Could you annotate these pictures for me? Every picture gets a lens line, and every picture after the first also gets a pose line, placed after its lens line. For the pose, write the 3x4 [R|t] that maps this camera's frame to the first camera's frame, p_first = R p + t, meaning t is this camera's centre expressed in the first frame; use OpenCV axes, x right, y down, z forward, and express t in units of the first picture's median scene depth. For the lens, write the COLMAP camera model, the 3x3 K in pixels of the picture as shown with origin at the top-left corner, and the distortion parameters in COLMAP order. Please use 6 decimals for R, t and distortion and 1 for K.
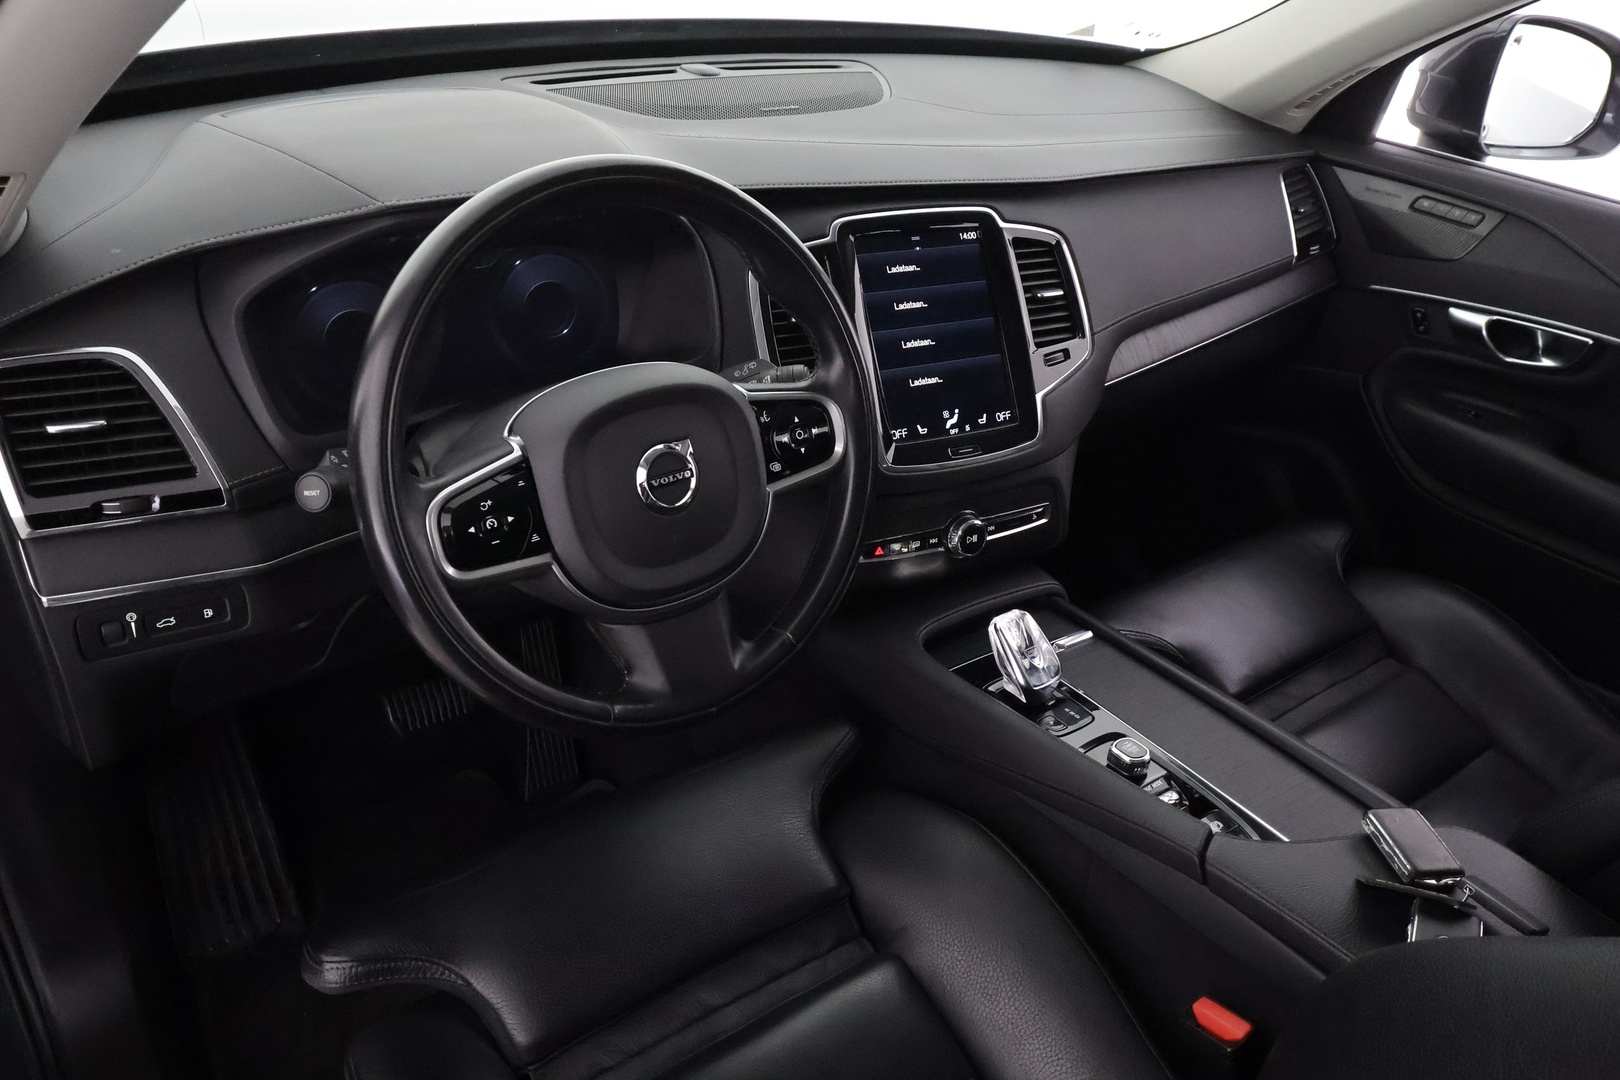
lens RADIAL K [[1321.5, 0, 810.0], [0, 1321.5, 540.0], [0, 0, 1]] dist [-0.011482, 0.008778]
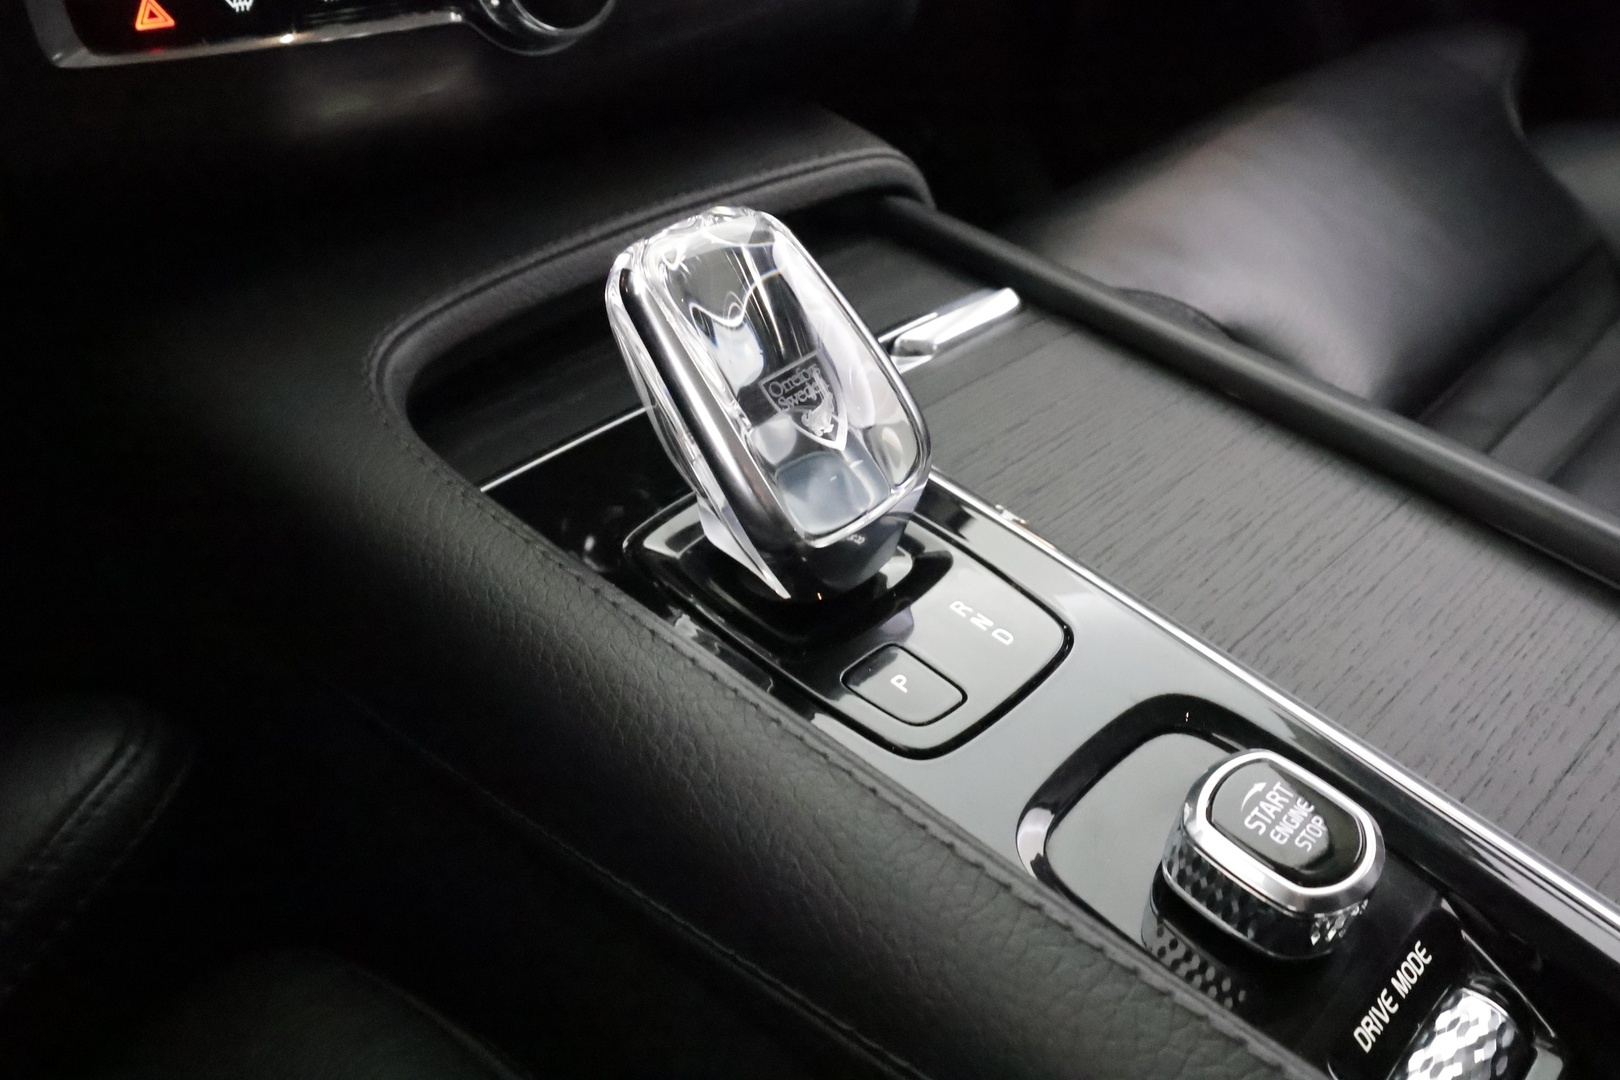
lens RADIAL K [[1326.8, 0, 807.9], [0, 1326.8, 543.7], [0, 0, 1]] dist [-0.001230, -0.009260]
pose [[0.991574, -0.090928, 0.092267, 0.137437], [0.067256, 0.970092, 0.233235, 0.053378], [-0.110715, -0.225065, 0.968033, 0.721878]]
